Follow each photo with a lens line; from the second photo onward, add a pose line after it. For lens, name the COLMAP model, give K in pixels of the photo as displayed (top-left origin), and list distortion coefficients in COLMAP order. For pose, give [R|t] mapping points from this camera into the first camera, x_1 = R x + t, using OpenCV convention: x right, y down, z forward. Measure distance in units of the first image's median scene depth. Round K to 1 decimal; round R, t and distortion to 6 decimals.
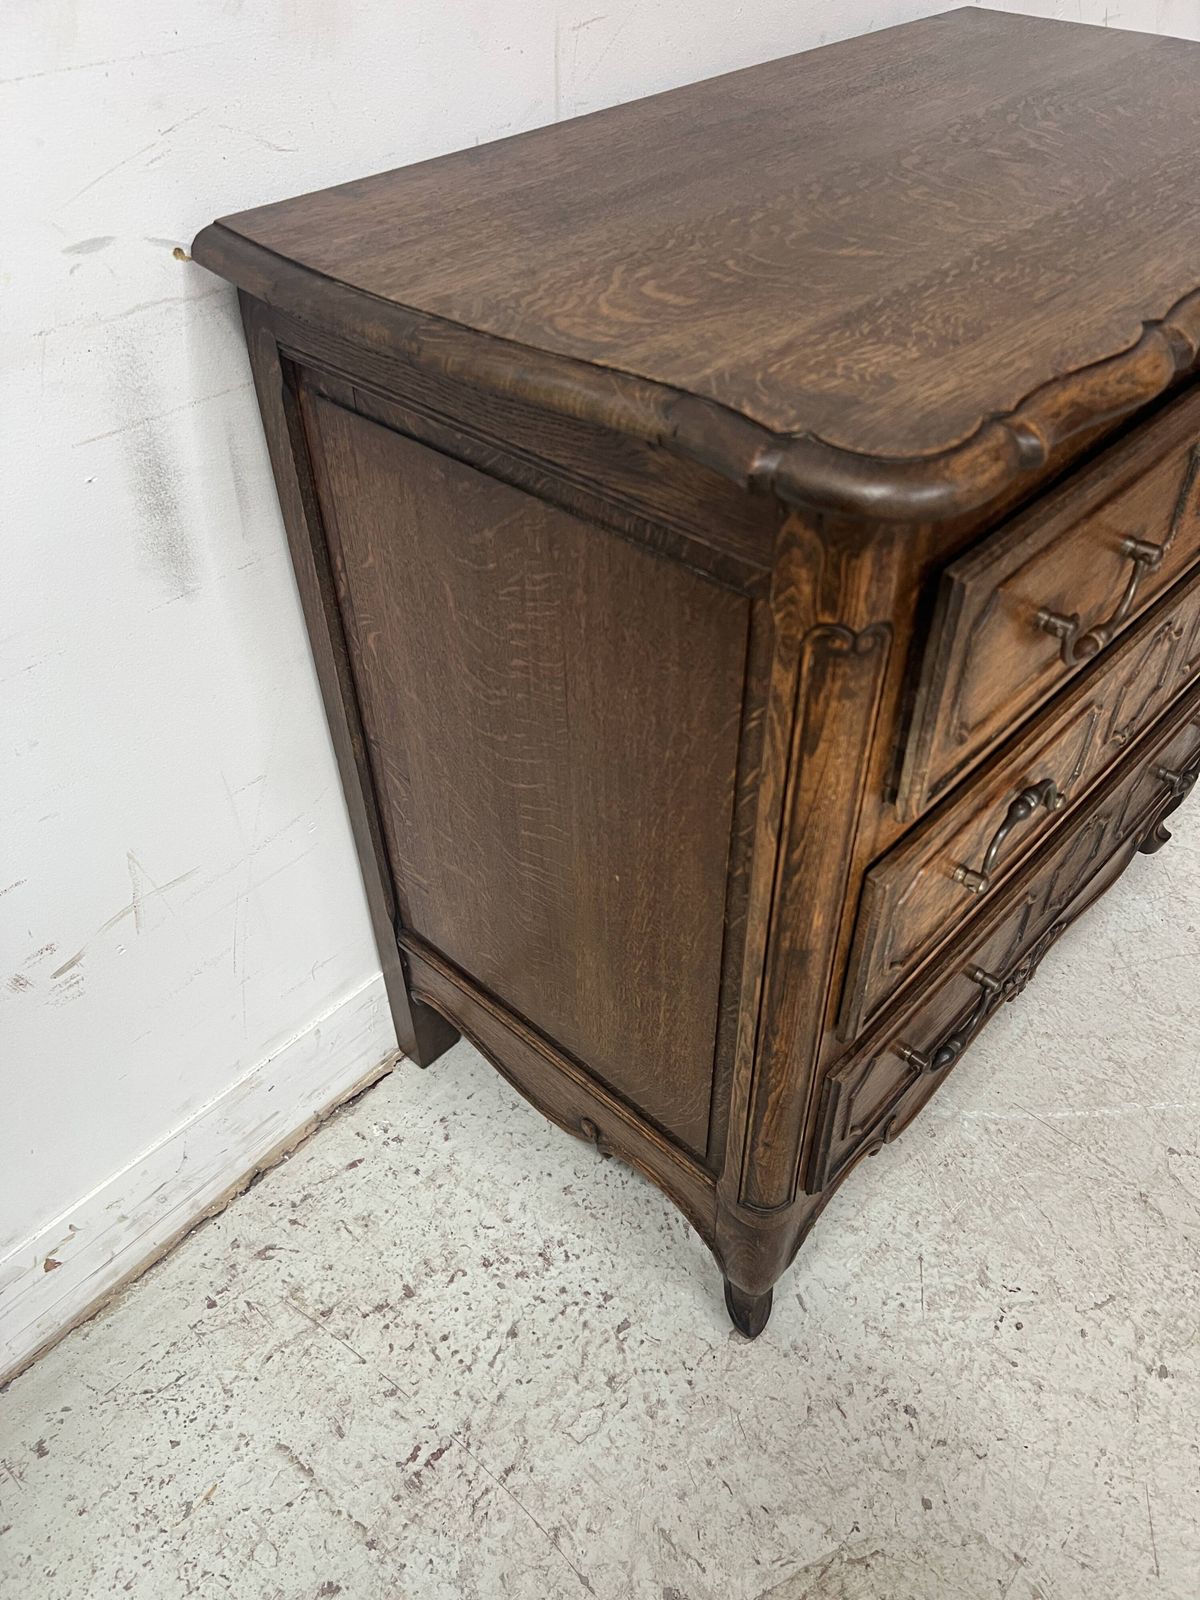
lens RADIAL K [[1248.7, 0, 615.6], [0, 1248.7, 789.0], [0, 0, 1]] dist [0.031325, -0.035368]
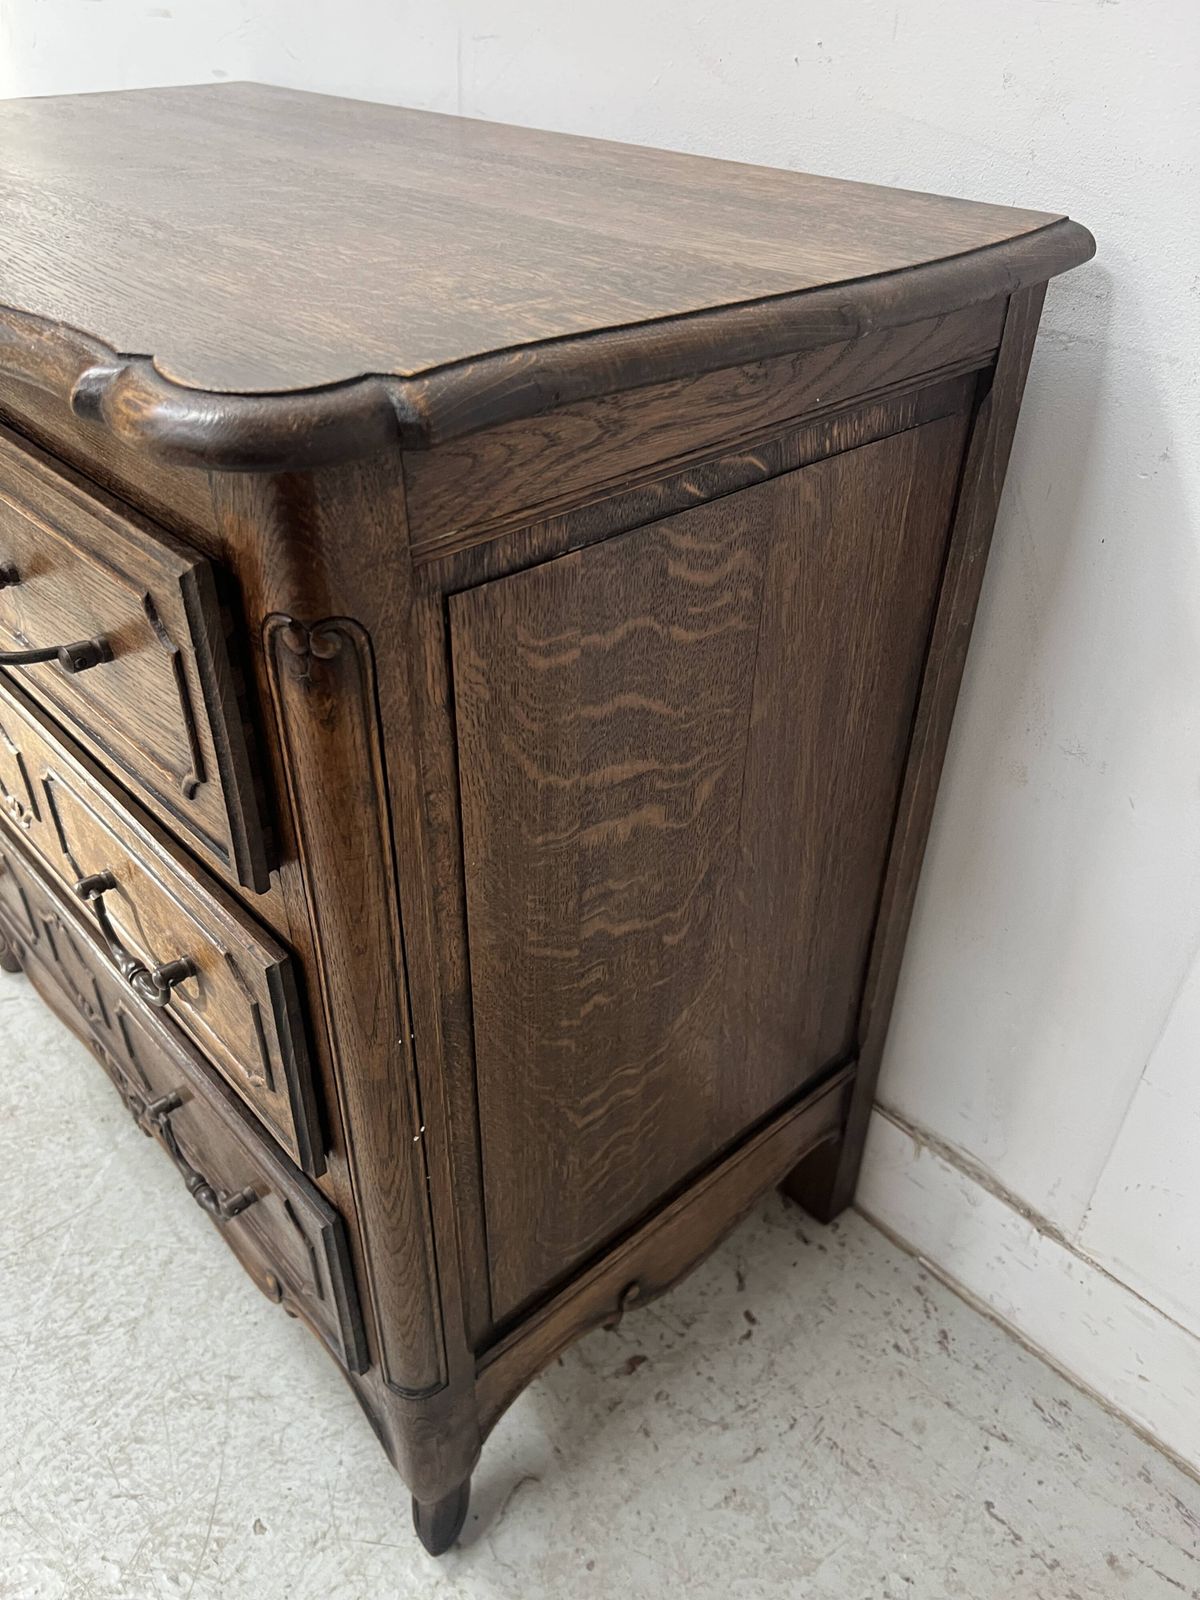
lens RADIAL K [[1223.0, 0, 591.6], [0, 1223.0, 804.0], [0, 0, 1]] dist [0.046643, -0.064413]
pose [[-0.103291, 0.572134, -0.813630, 1.010835], [-0.681195, 0.555372, 0.477008, -0.689475], [0.724779, 0.603511, 0.332370, 0.946293]]
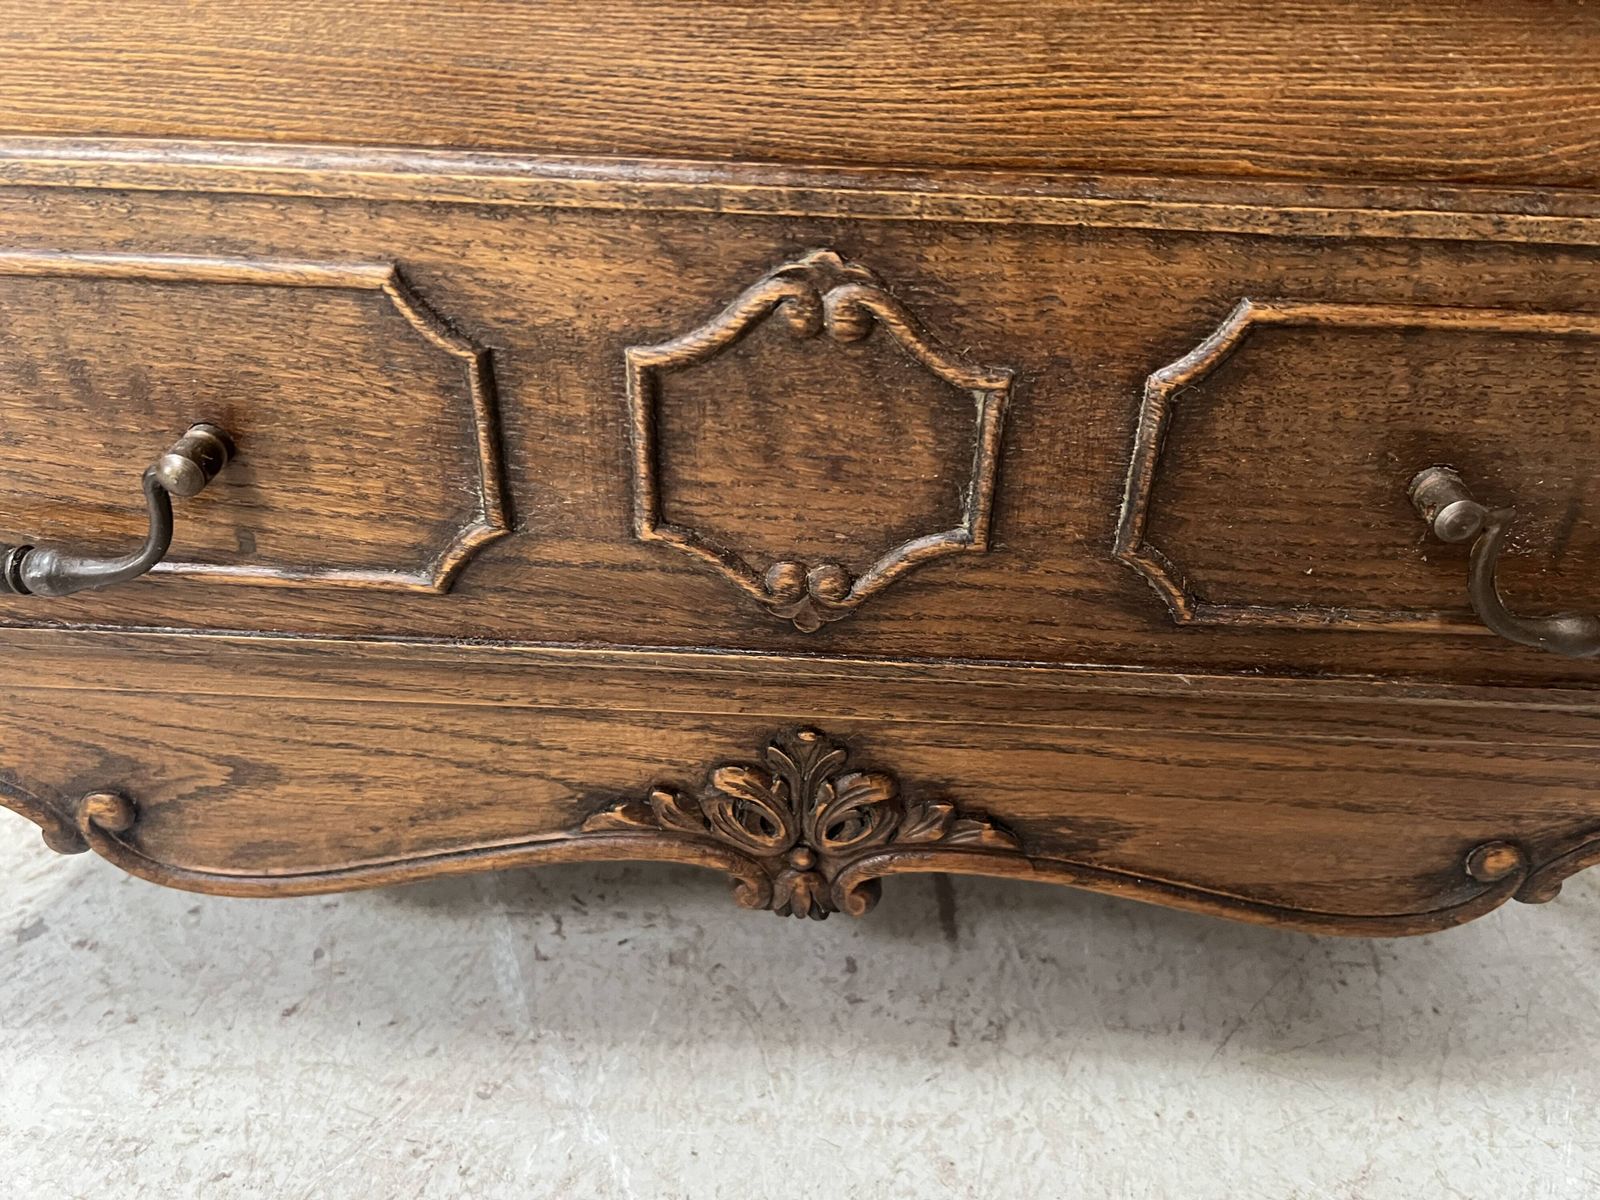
lens RADIAL K [[1233.6, 0, 808.4], [0, 1233.6, 616.2], [0, 0, 1]] dist [0.036224, -0.051613]
pose [[0.658581, 0.416543, -0.626708, 0.603129], [-0.531165, 0.847254, 0.004951, 0.098872], [0.533043, 0.329625, 0.779239, 0.807875]]
